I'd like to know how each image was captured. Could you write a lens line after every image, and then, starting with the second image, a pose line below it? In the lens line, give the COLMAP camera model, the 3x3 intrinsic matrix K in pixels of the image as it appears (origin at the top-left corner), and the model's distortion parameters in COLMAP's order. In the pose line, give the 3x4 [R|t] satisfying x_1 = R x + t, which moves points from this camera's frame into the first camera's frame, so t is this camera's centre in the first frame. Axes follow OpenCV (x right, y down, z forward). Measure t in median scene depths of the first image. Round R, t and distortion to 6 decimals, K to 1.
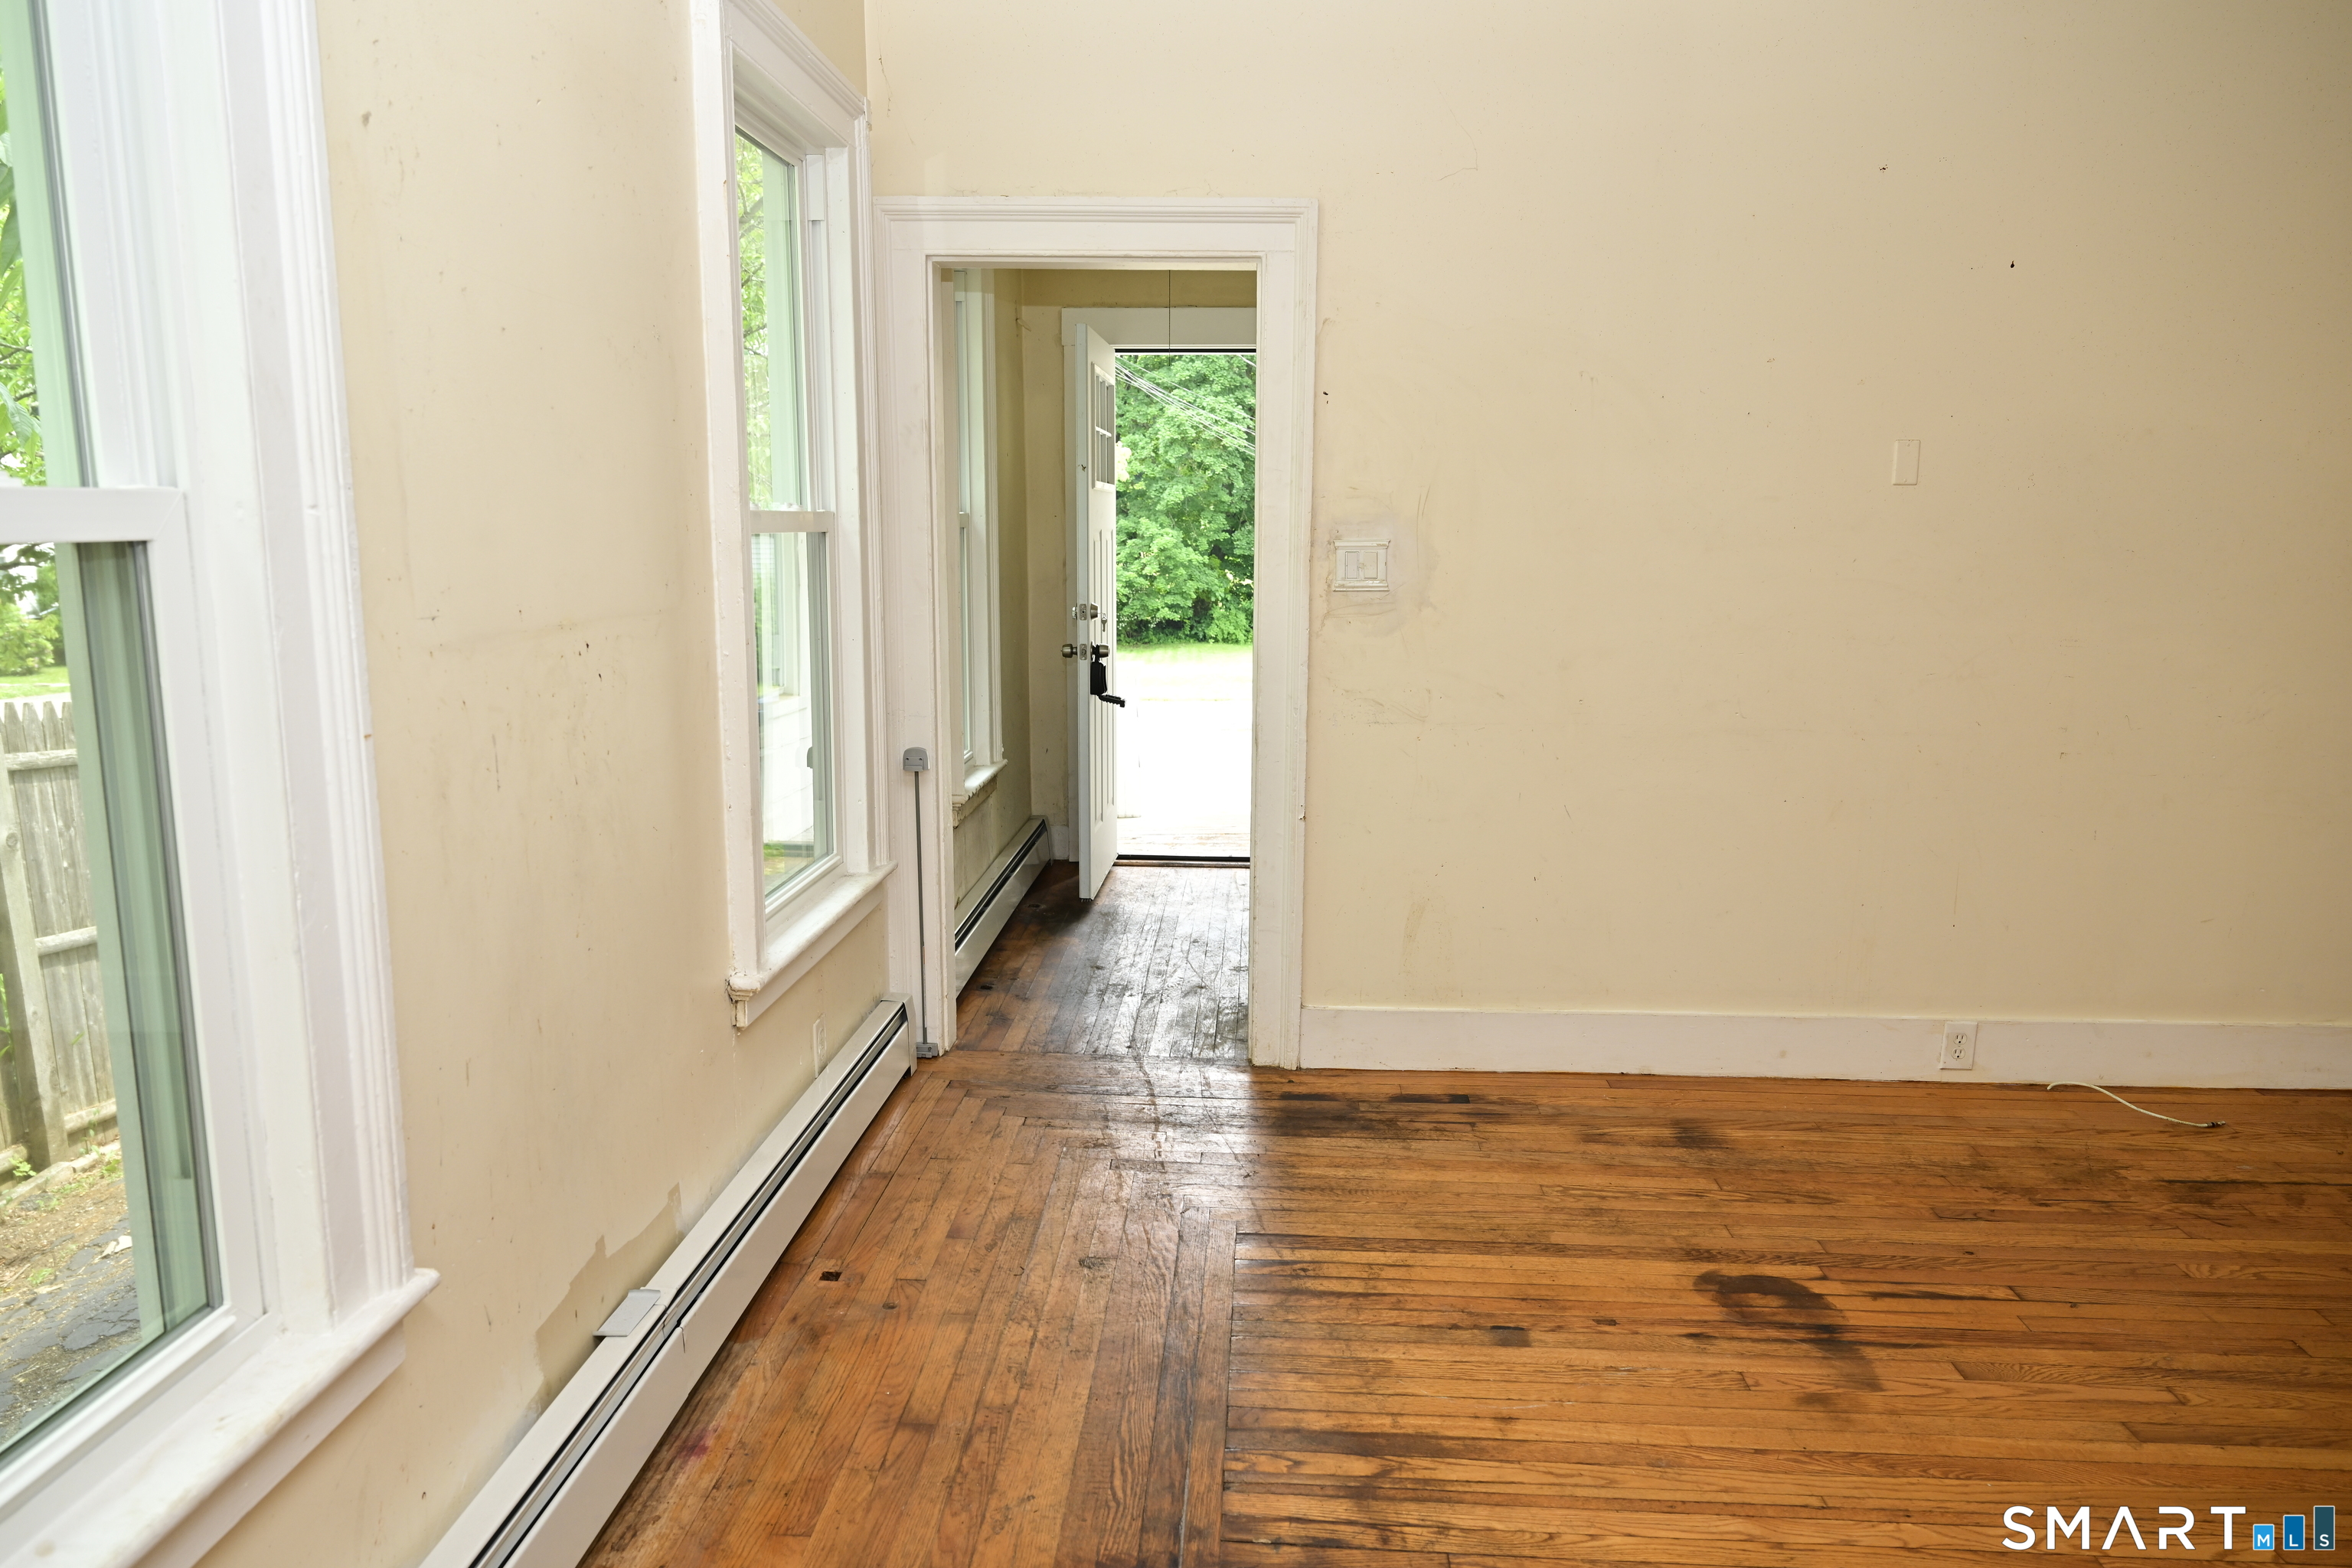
lens RADIAL K [[1576.7, 0, 1177.6], [0, 1576.7, 786.5], [0, 0, 1]] dist [-0.002150, 0.000948]
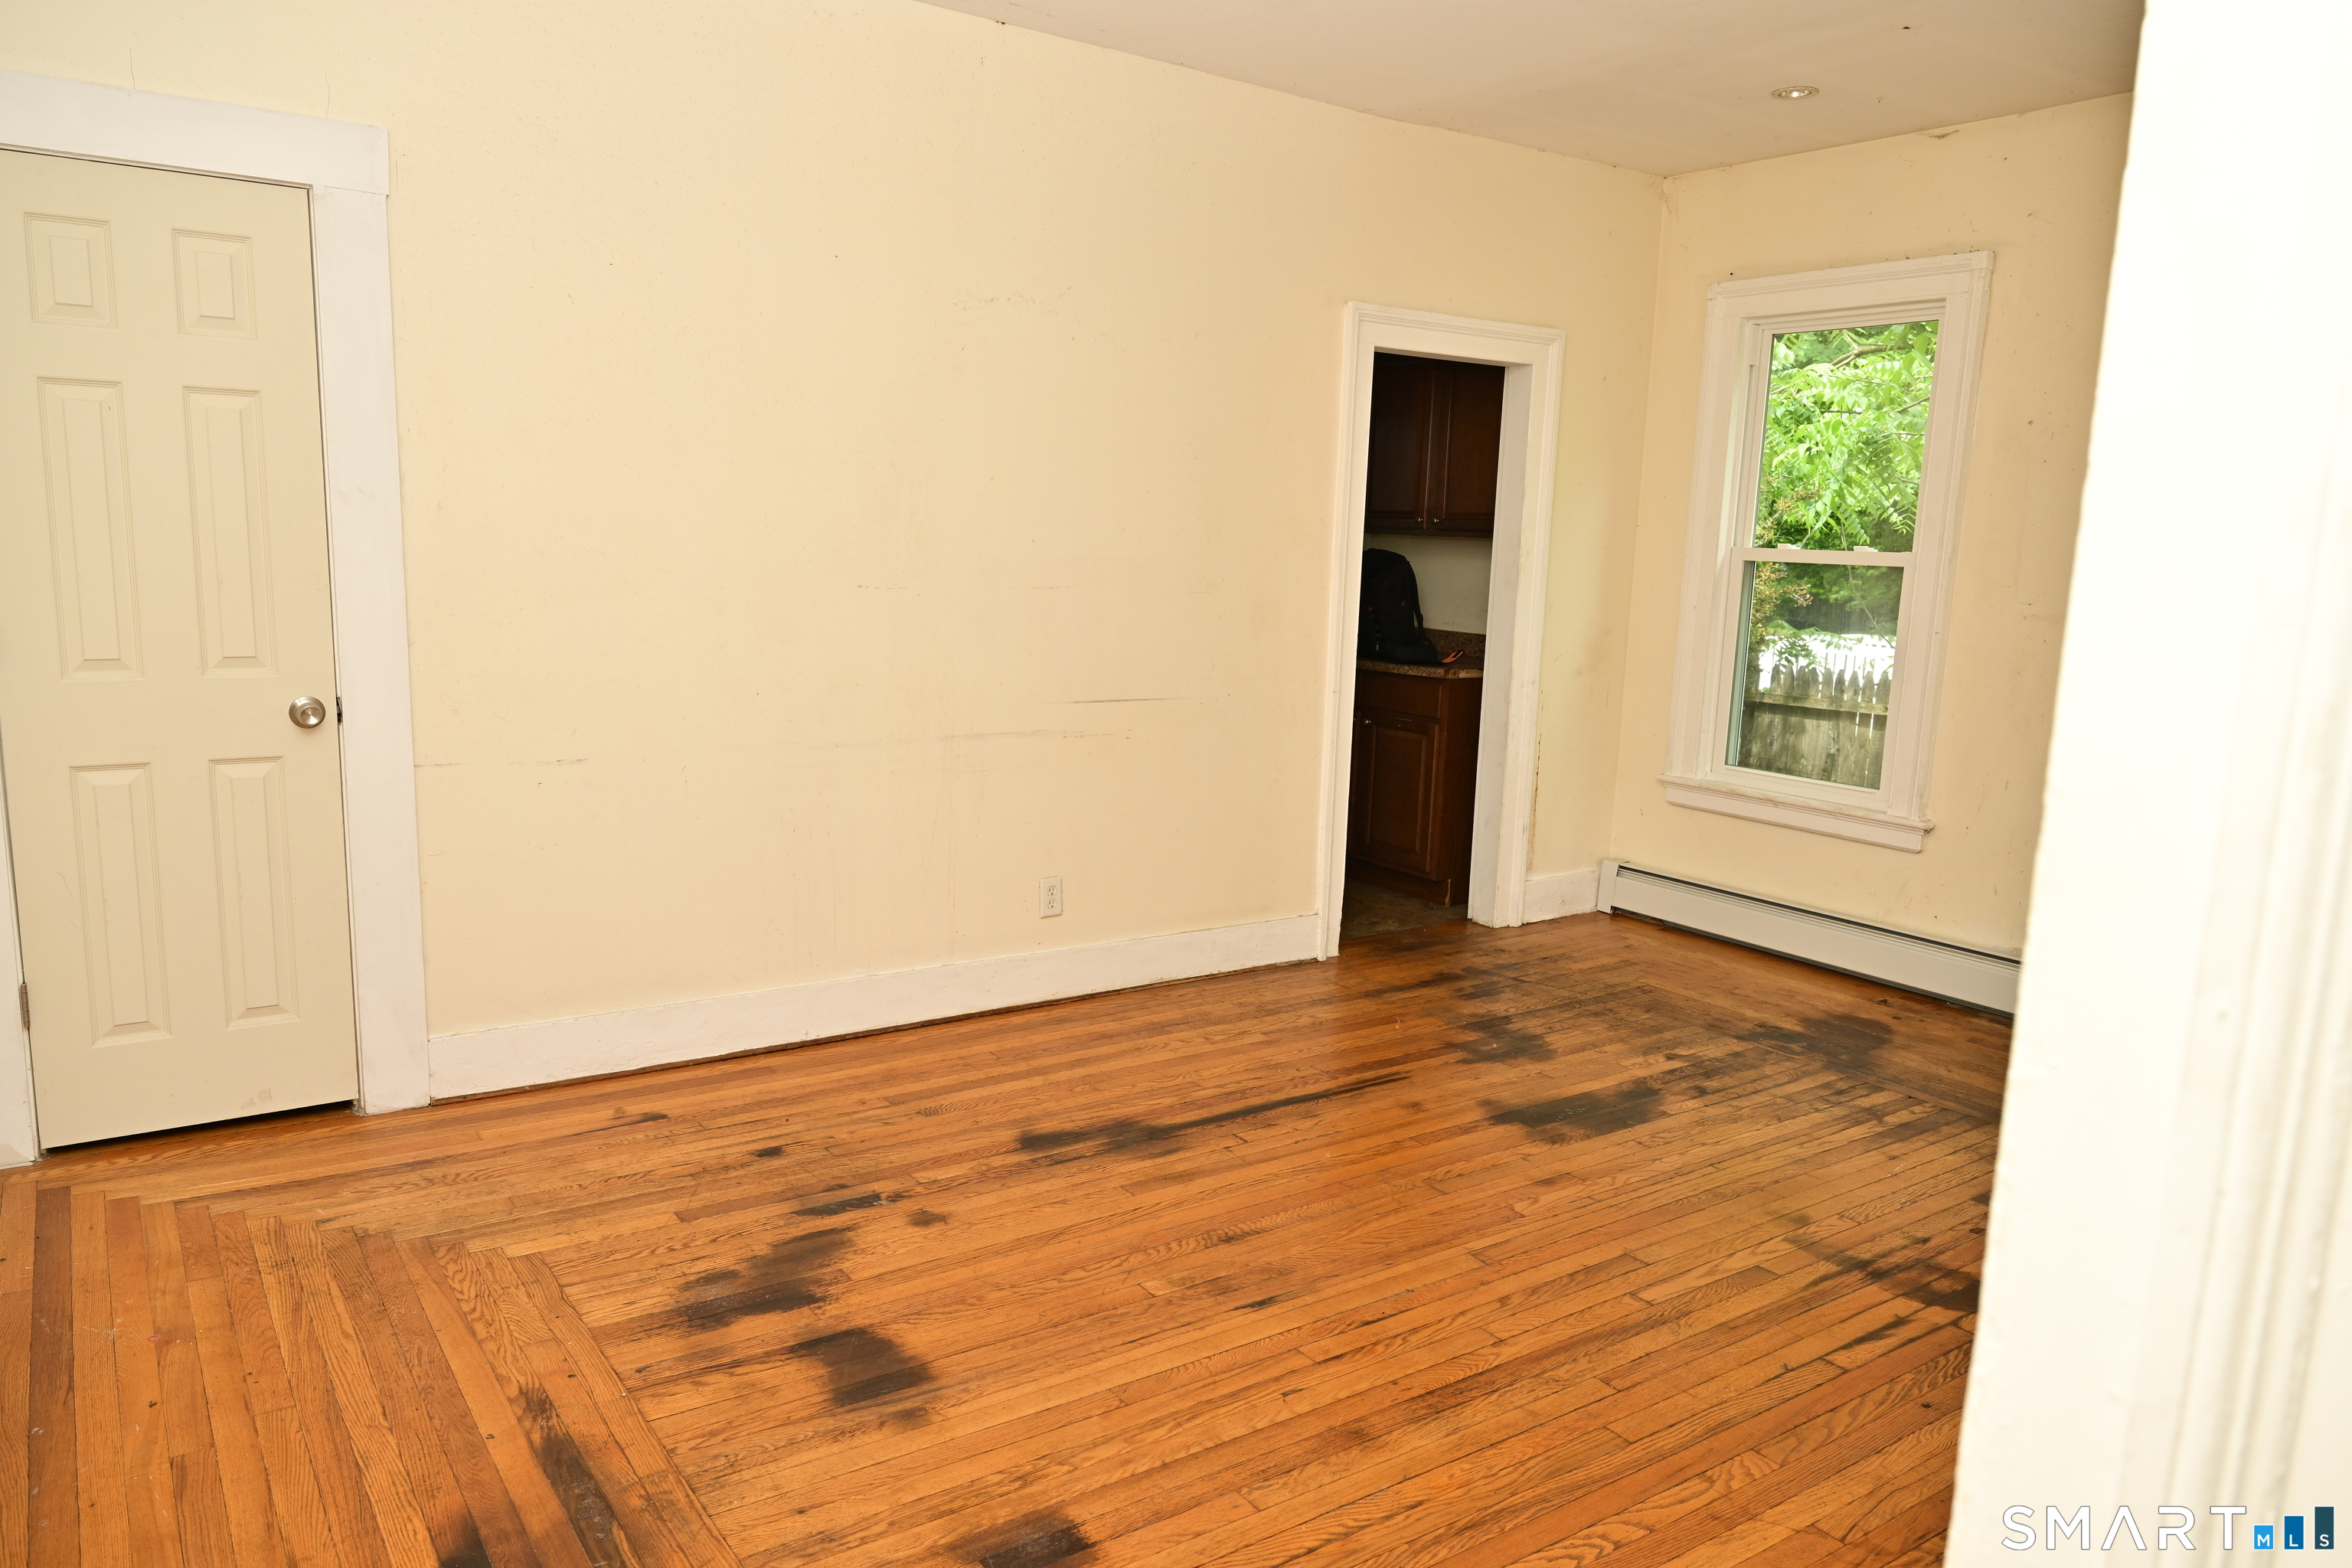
lens RADIAL K [[1576.7, 0, 1169.9], [0, 1576.7, 788.0], [0, 0, 1]] dist [-0.002150, 0.000948]
pose [[-0.787292, 0.068151, -0.612803, 1.600731], [-0.137027, 0.949680, 0.281660, -0.256909], [0.601162, 0.305719, -0.738336, 1.537410]]
